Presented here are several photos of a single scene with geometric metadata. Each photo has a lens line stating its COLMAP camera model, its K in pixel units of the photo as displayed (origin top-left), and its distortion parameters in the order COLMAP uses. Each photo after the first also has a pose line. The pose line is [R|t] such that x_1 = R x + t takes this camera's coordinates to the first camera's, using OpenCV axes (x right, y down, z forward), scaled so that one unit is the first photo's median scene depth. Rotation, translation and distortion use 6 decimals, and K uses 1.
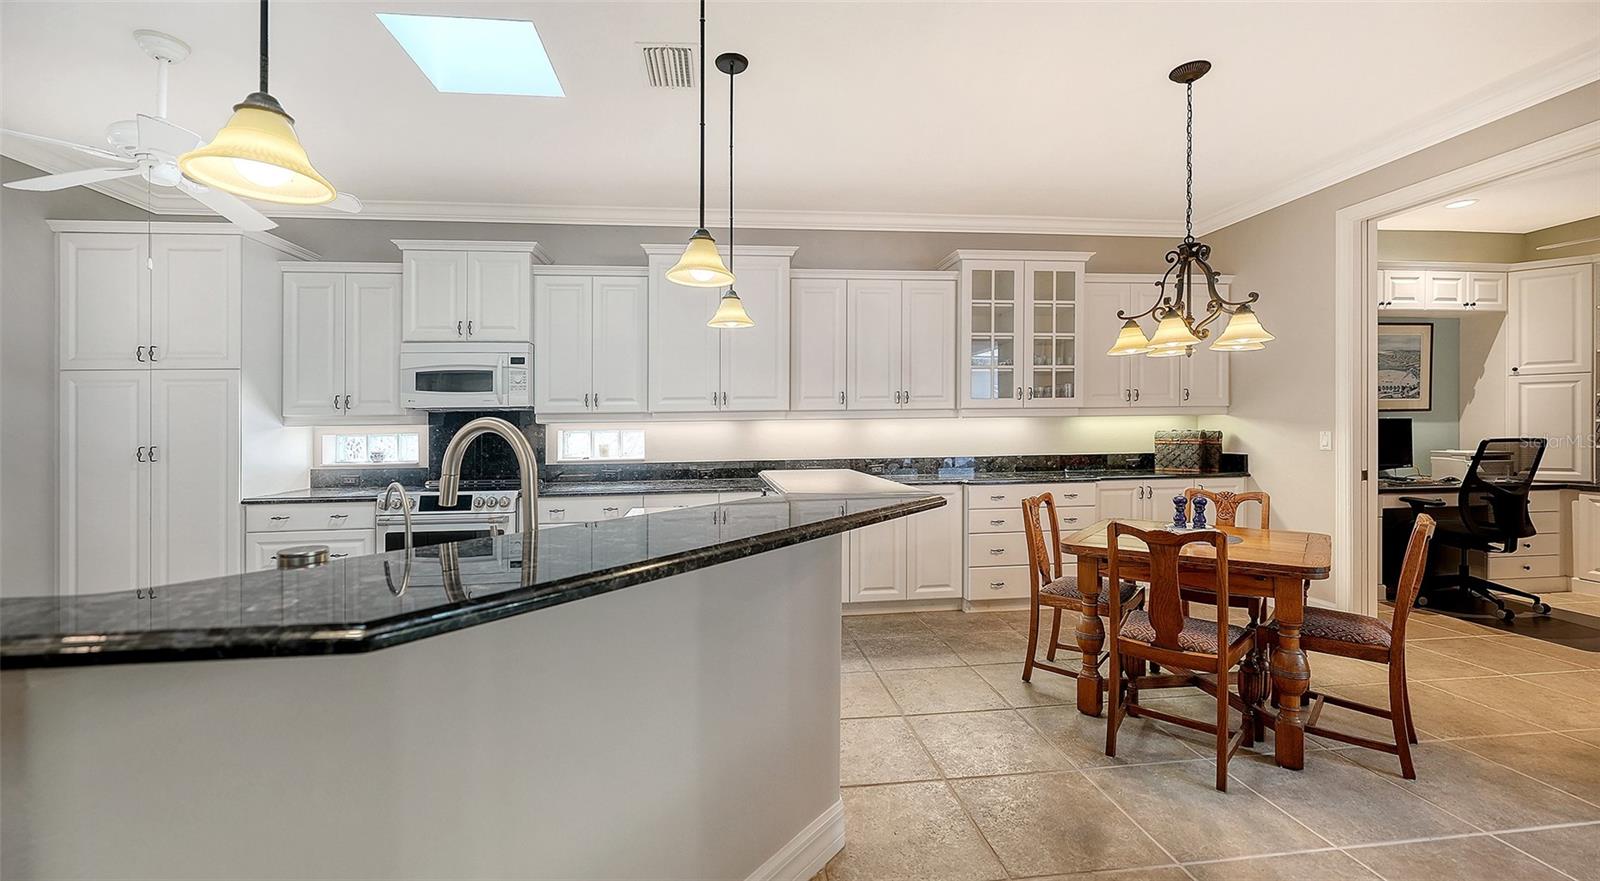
lens RADIAL K [[638.1, 0, 801.6], [0, 638.1, 450.1], [0, 0, 1]] dist [-0.001715, 0.001409]
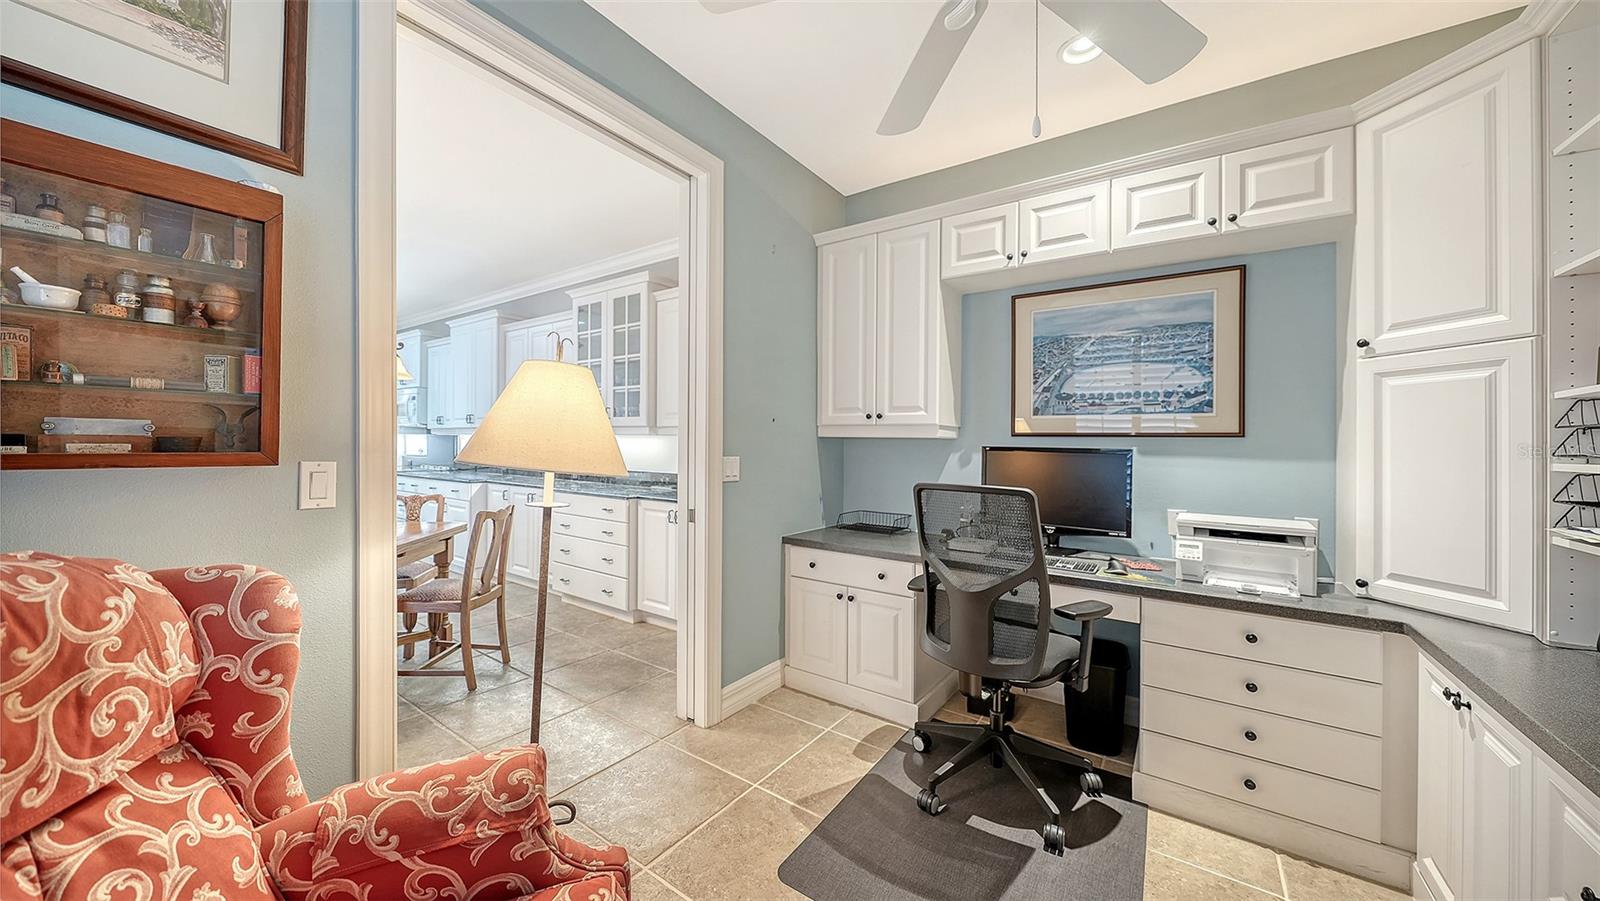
lens RADIAL K [[555.8, 0, 793.2], [0, 555.8, 454.5], [0, 0, 1]] dist [-0.002522, 0.000500]
pose [[0.739947, 0.035762, -0.671713, 1.221666], [-0.053746, 0.998536, -0.006043, -0.030723], [0.670514, 0.040573, 0.740786, 0.520484]]
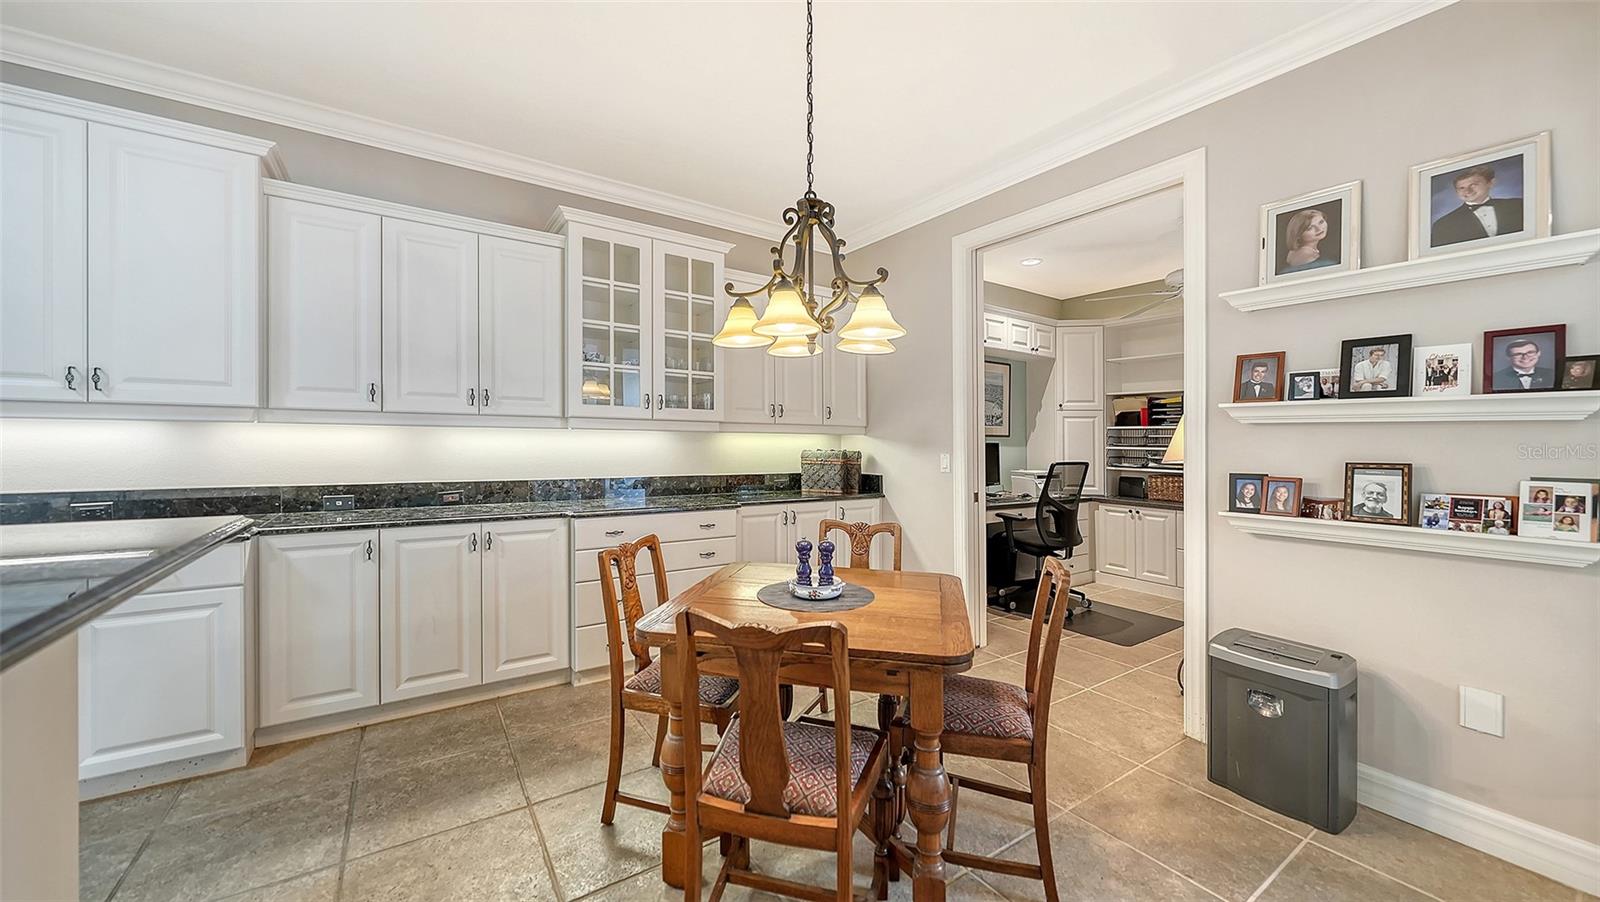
lens RADIAL K [[575.6, 0, 806.2], [0, 575.6, 431.1], [0, 0, 1]] dist [-0.007601, -0.000122]
pose [[0.889251, 0.030657, 0.456391, 0.189846], [-0.005026, 0.998346, -0.057268, -0.010678], [-0.457392, 0.048632, 0.887935, 0.265097]]
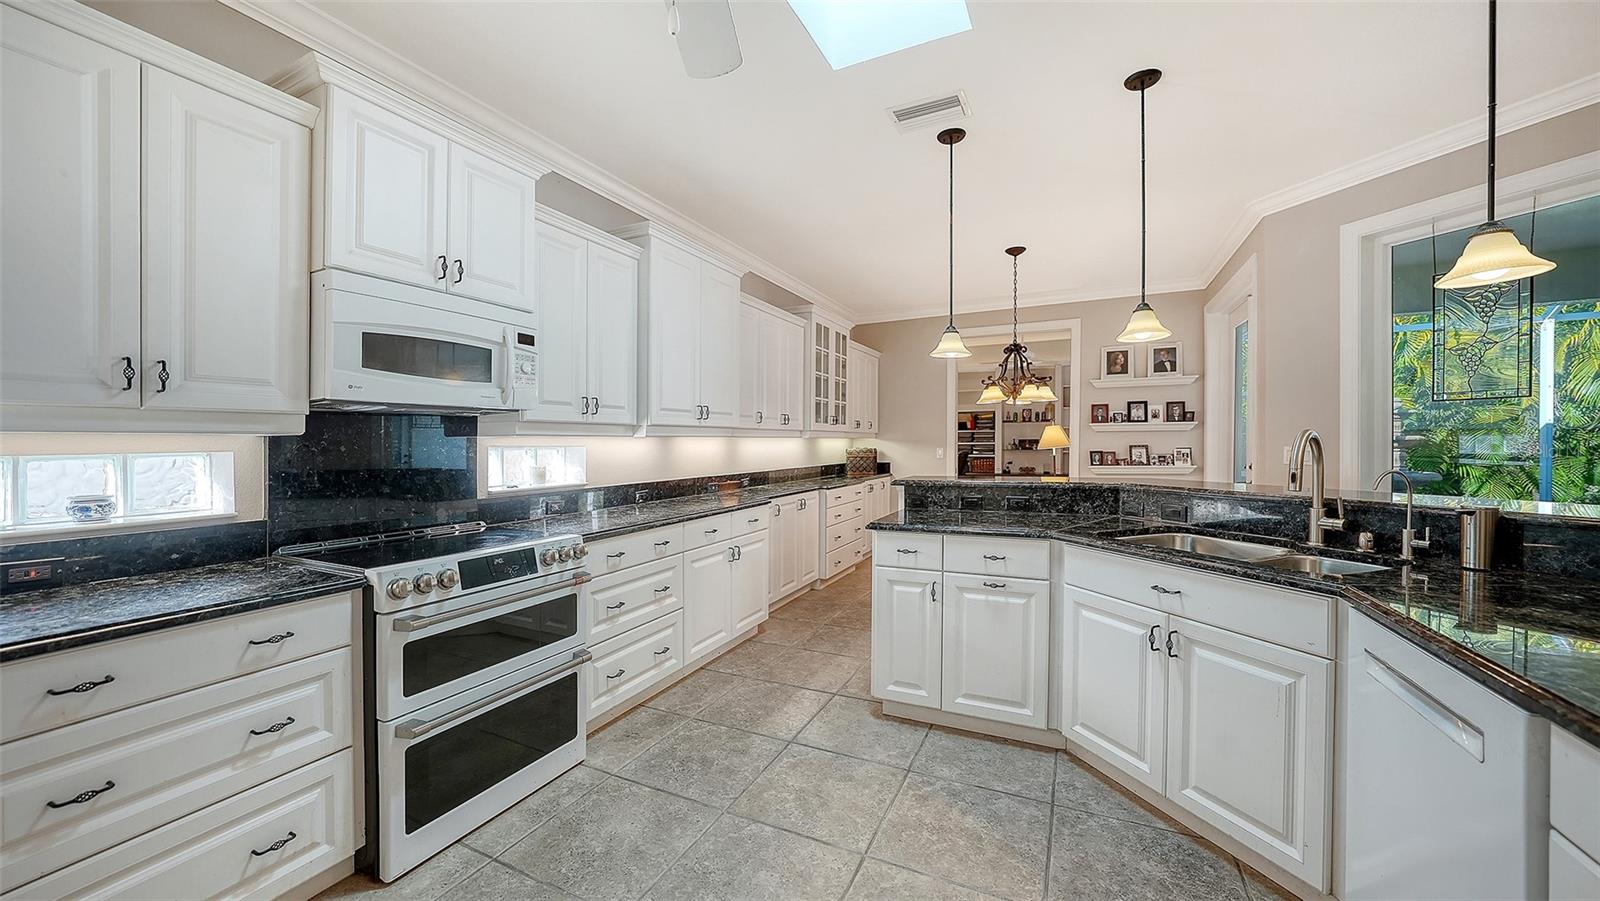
lens RADIAL K [[577.3, 0, 799.4], [0, 577.3, 451.0], [0, 0, 1]] dist [-0.013621, 0.000721]
pose [[0.536249, -0.003568, 0.844053, -0.722860], [0.035617, 0.999196, -0.018404, -0.003389], [-0.843308, 0.039932, 0.535944, 0.410338]]
